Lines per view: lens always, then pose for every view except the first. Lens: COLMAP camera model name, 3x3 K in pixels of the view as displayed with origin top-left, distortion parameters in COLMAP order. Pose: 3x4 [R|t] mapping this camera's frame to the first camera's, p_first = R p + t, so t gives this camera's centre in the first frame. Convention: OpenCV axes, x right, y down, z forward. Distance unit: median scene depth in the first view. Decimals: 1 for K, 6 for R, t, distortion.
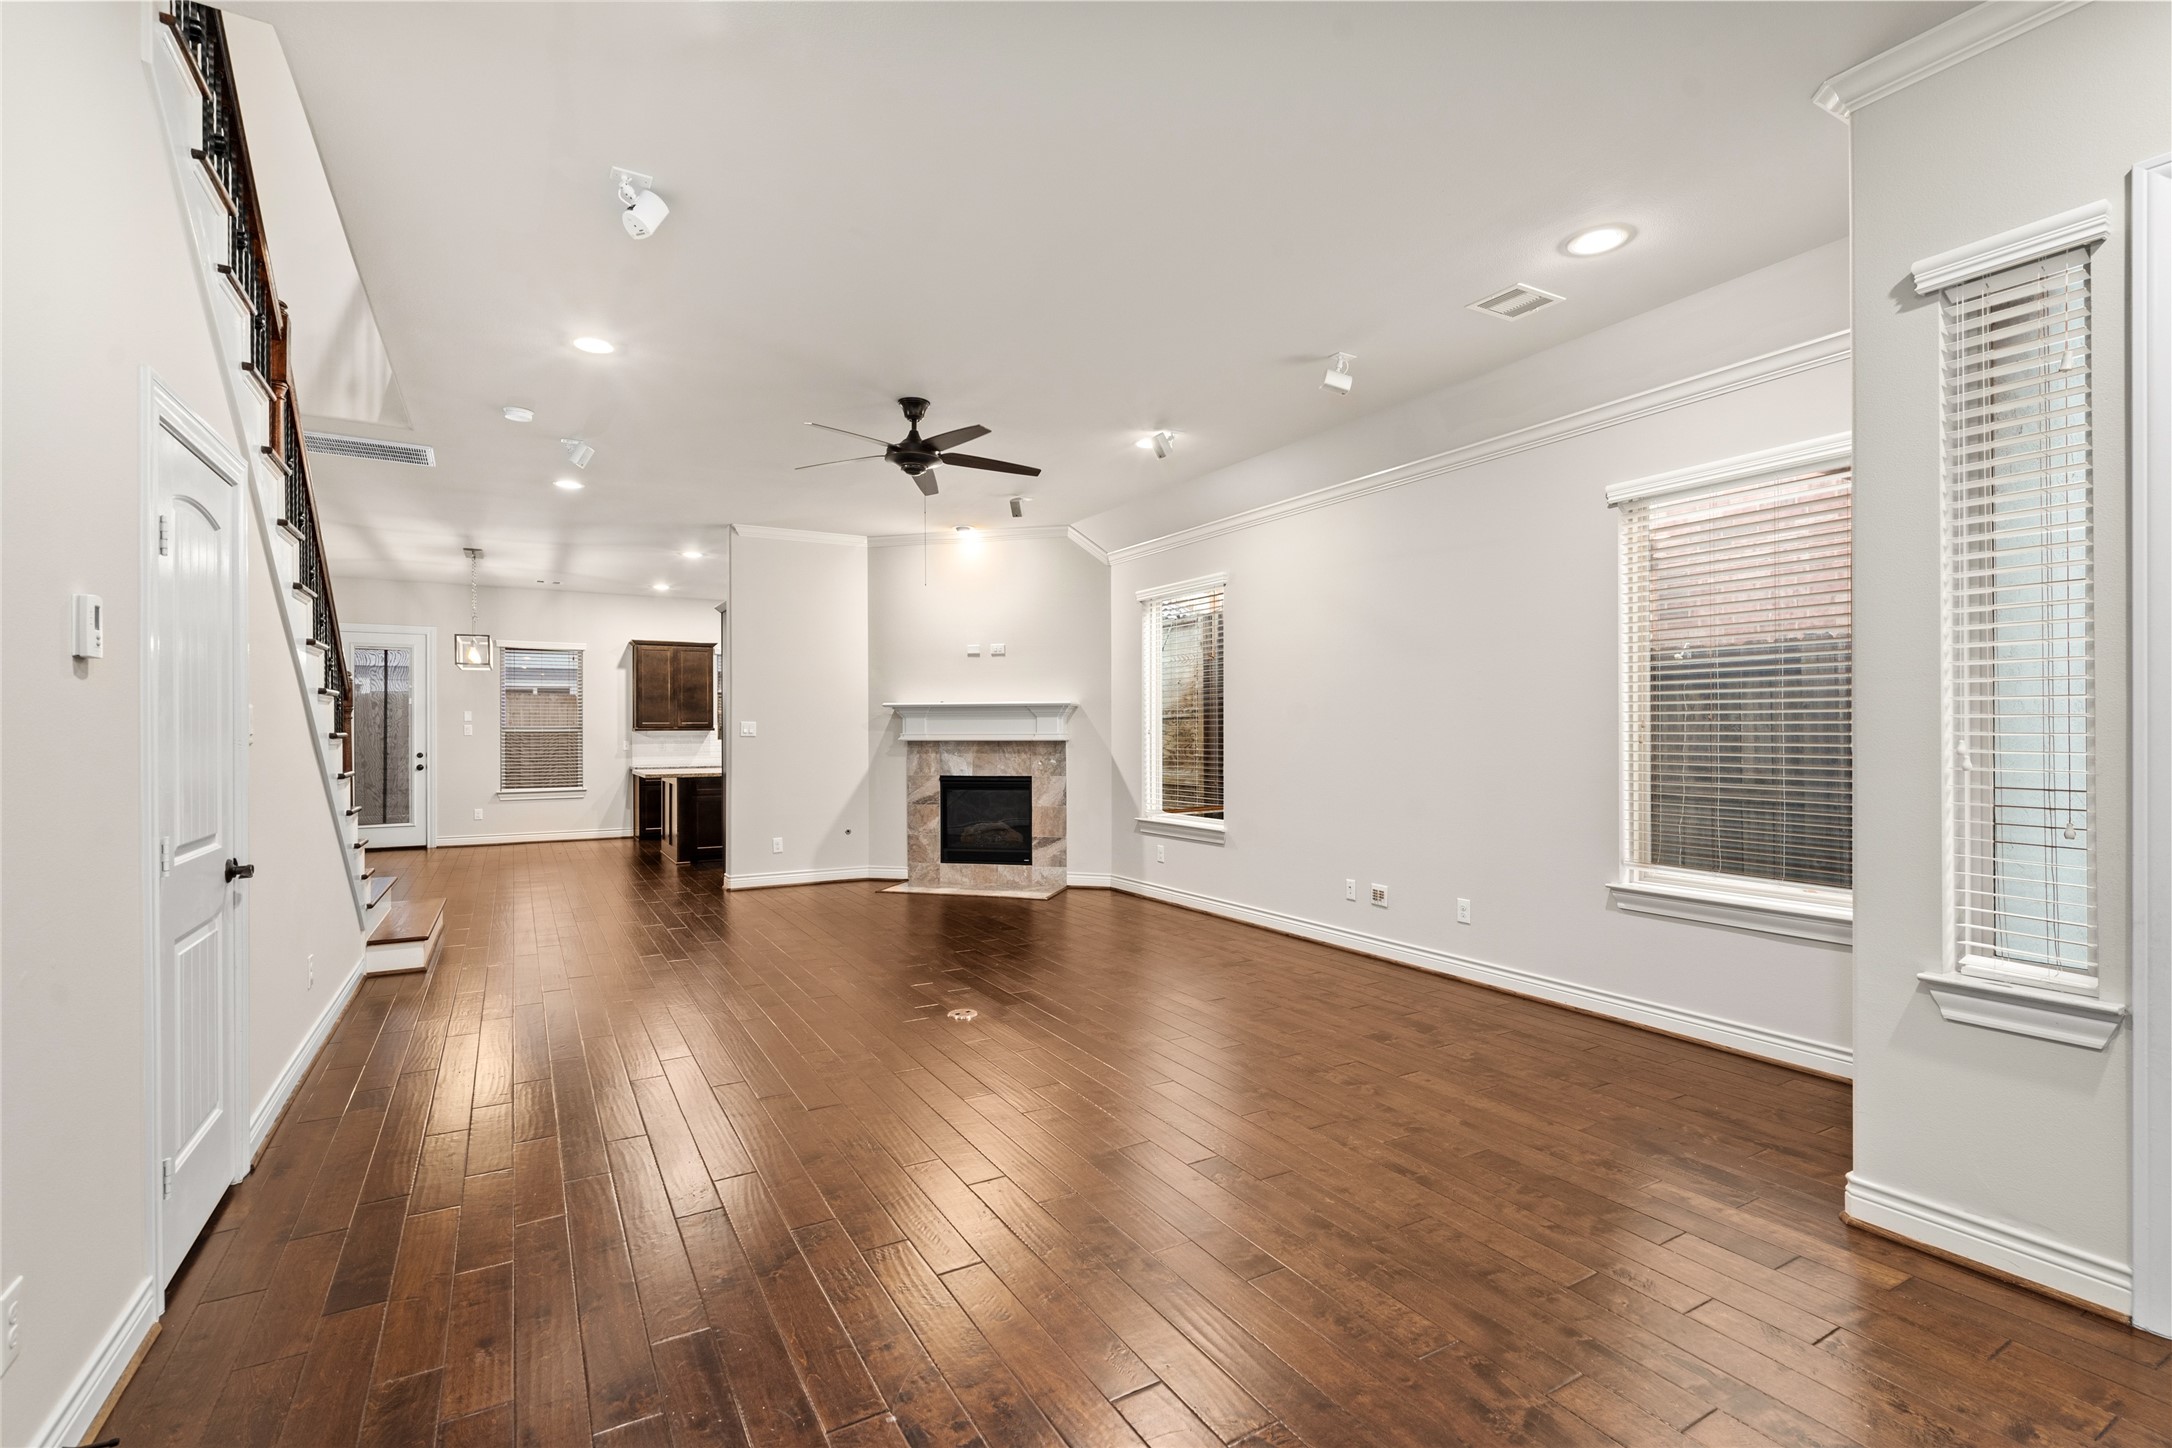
lens RADIAL K [[982.2, 0, 1076.2], [0, 982.2, 727.5], [0, 0, 1]] dist [-0.002706, 0.000119]
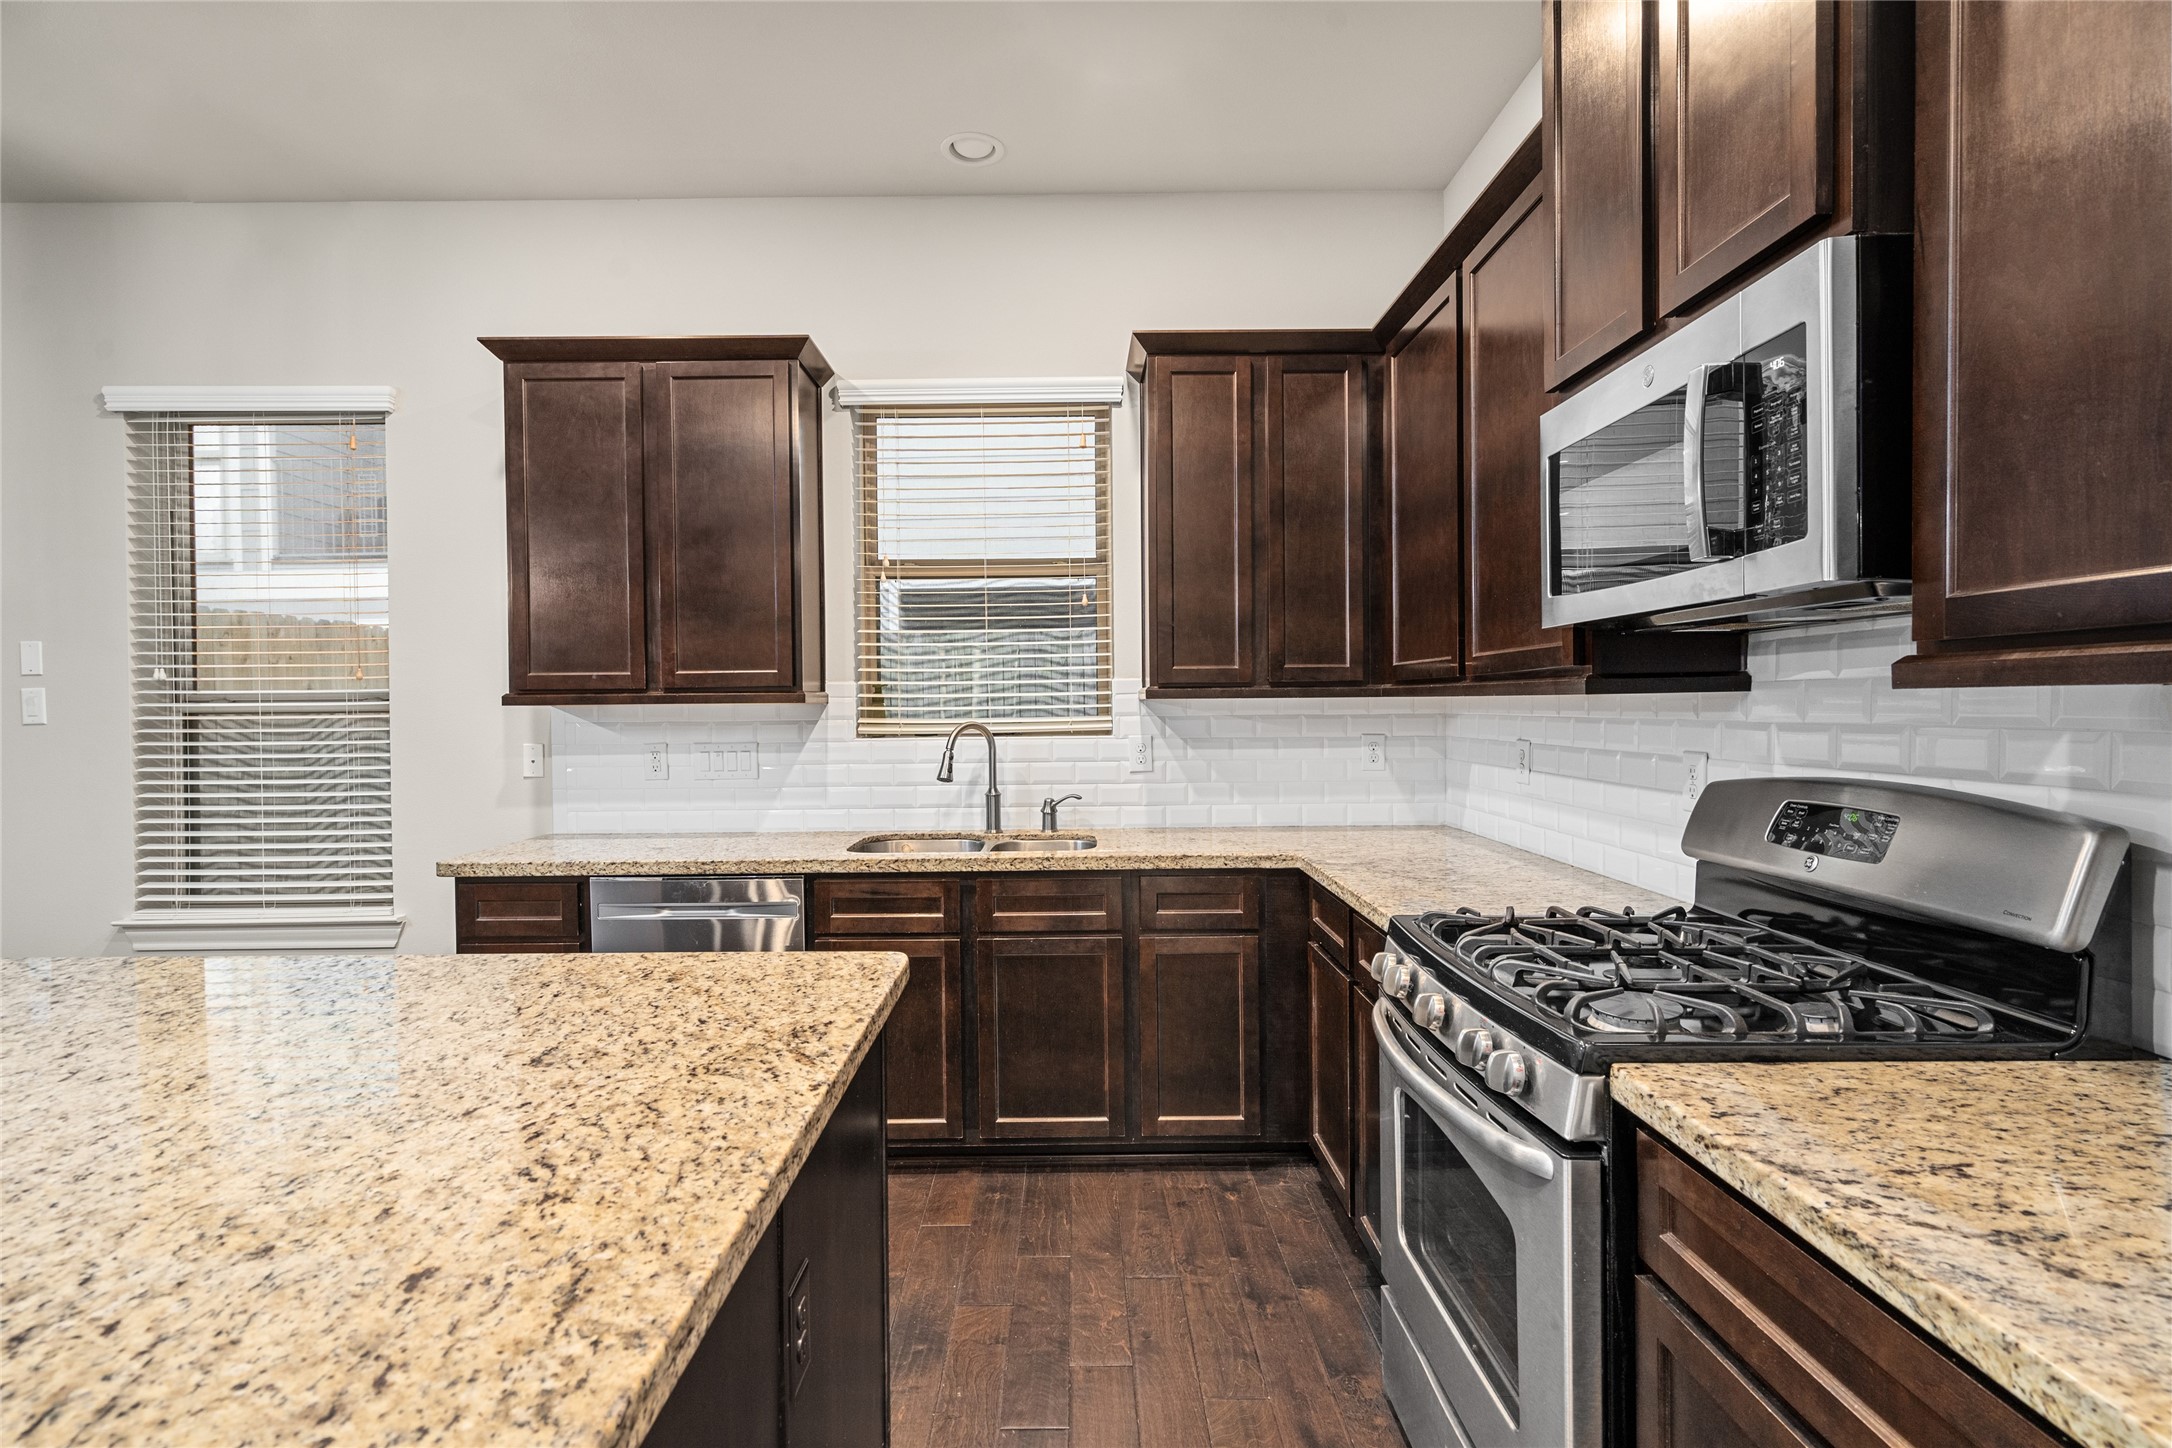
lens RADIAL K [[1051.7, 0, 1076.8], [0, 1051.7, 721.0], [0, 0, 1]] dist [-0.000440, -0.000201]
pose [[0.866989, 0.004053, -0.498310, -0.269257], [0.008112, 0.999720, 0.022245, 0.003939], [0.498261, -0.023329, 0.866713, 1.197842]]
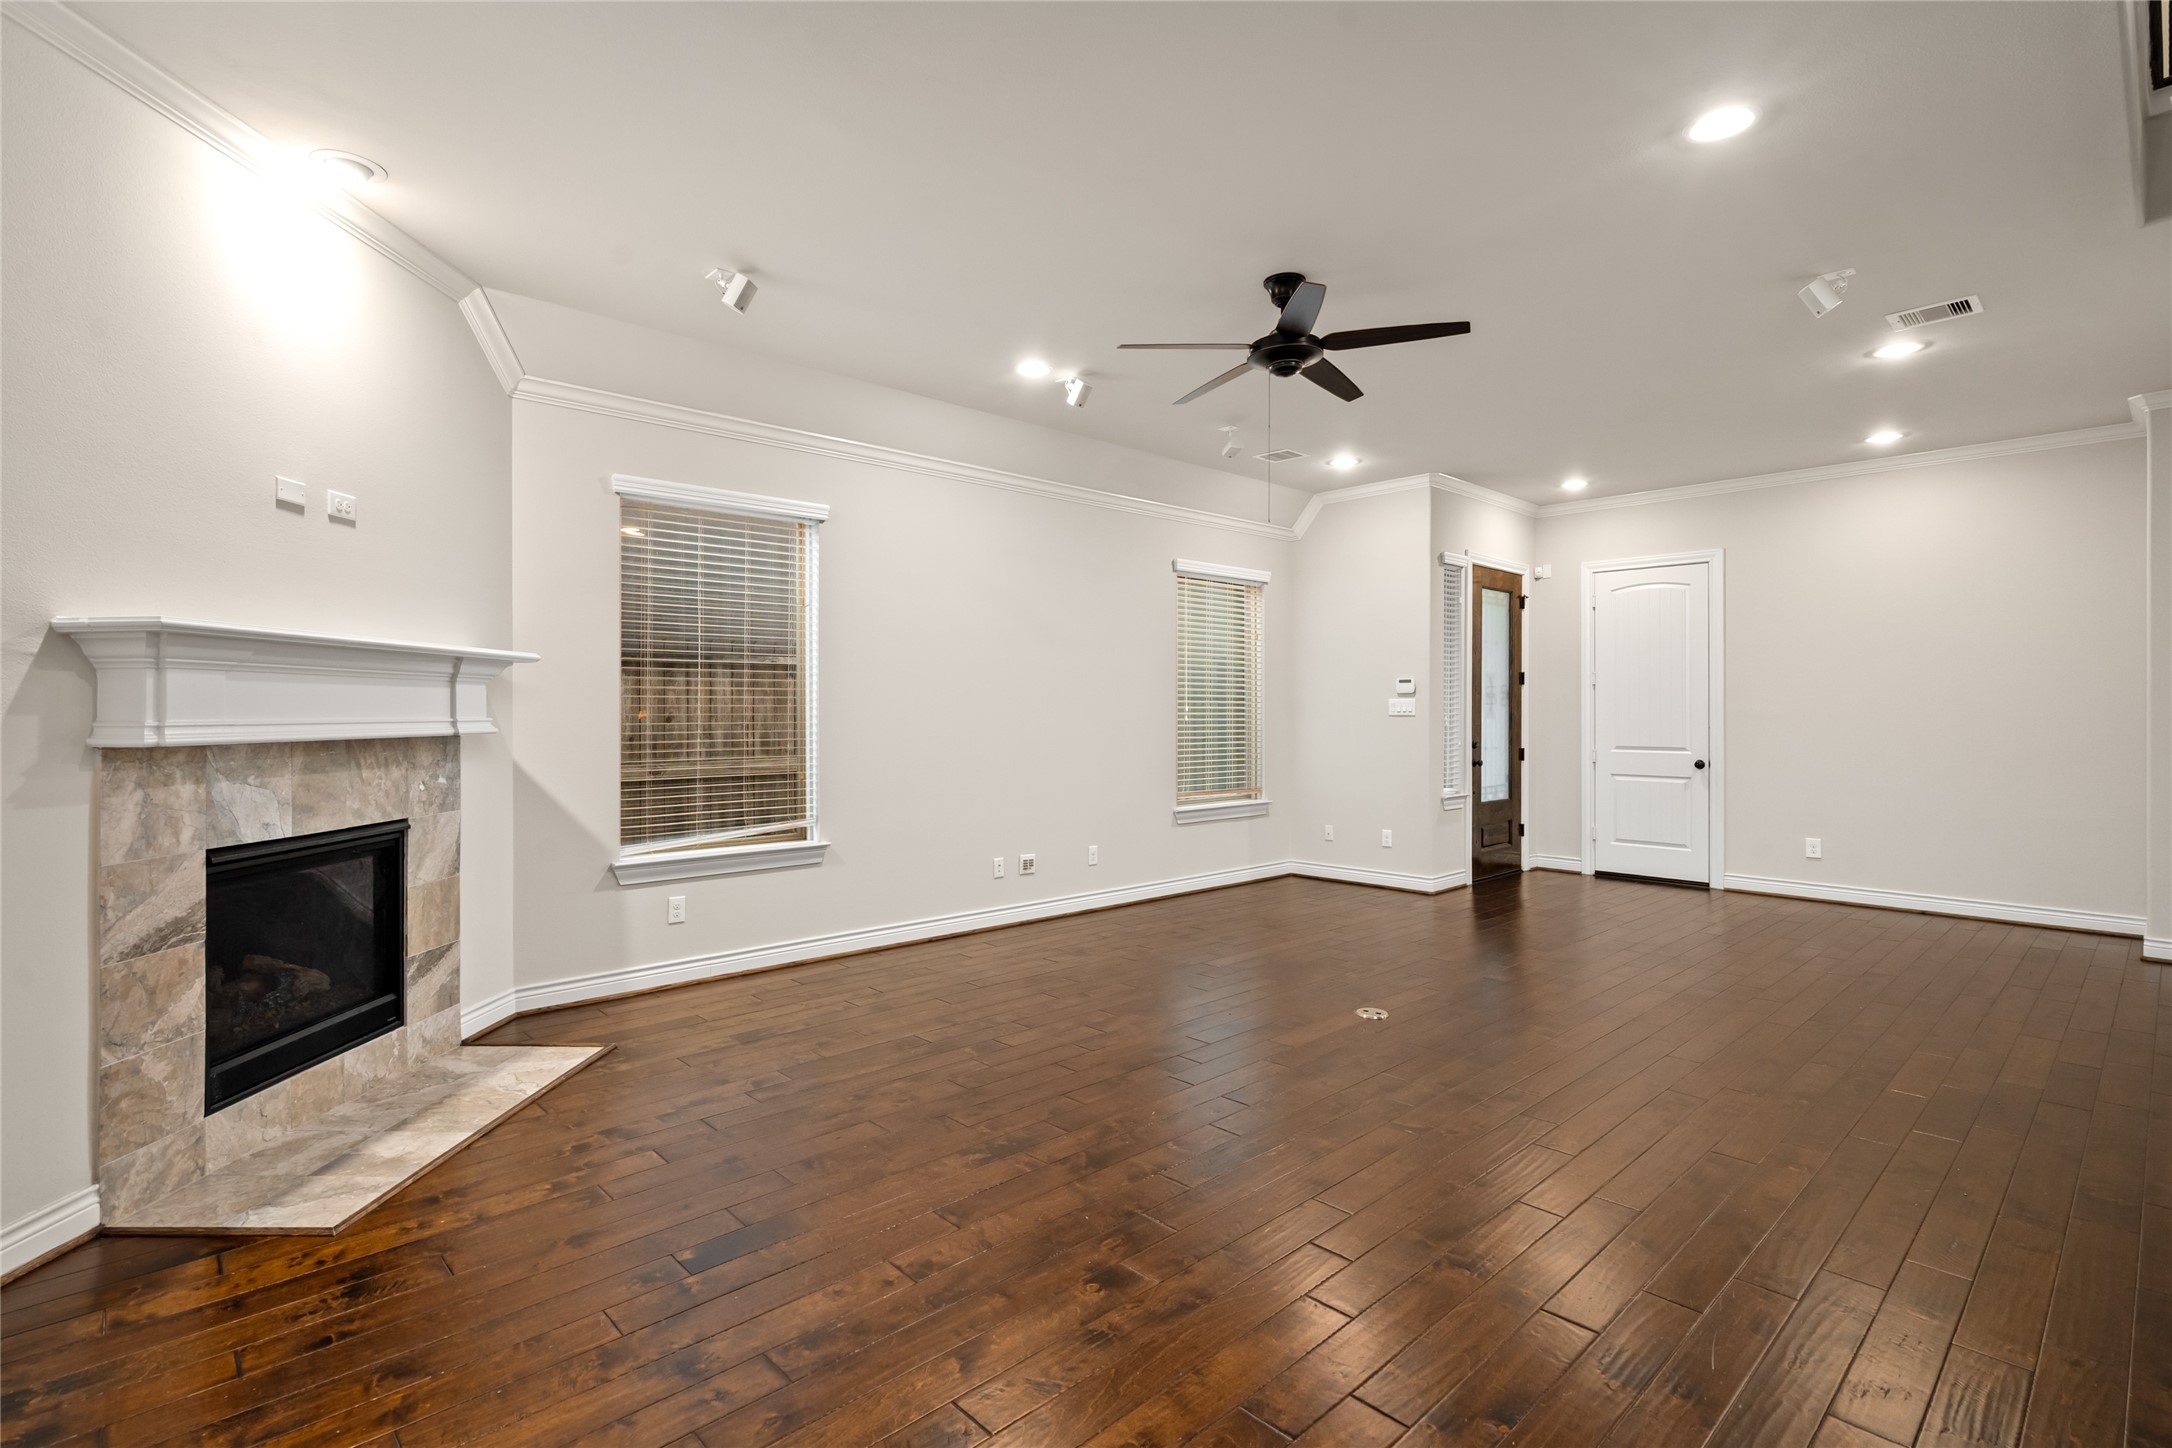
lens RADIAL K [[1005.2, 0, 1087.3], [0, 1005.2, 709.3], [0, 0, 1]] dist [-0.001712, -0.000105]
pose [[-0.222867, 0.004787, 0.974837, -0.539687], [-0.002811, 0.999981, -0.005554, 0.003022], [-0.974845, -0.003978, -0.222849, 0.802399]]
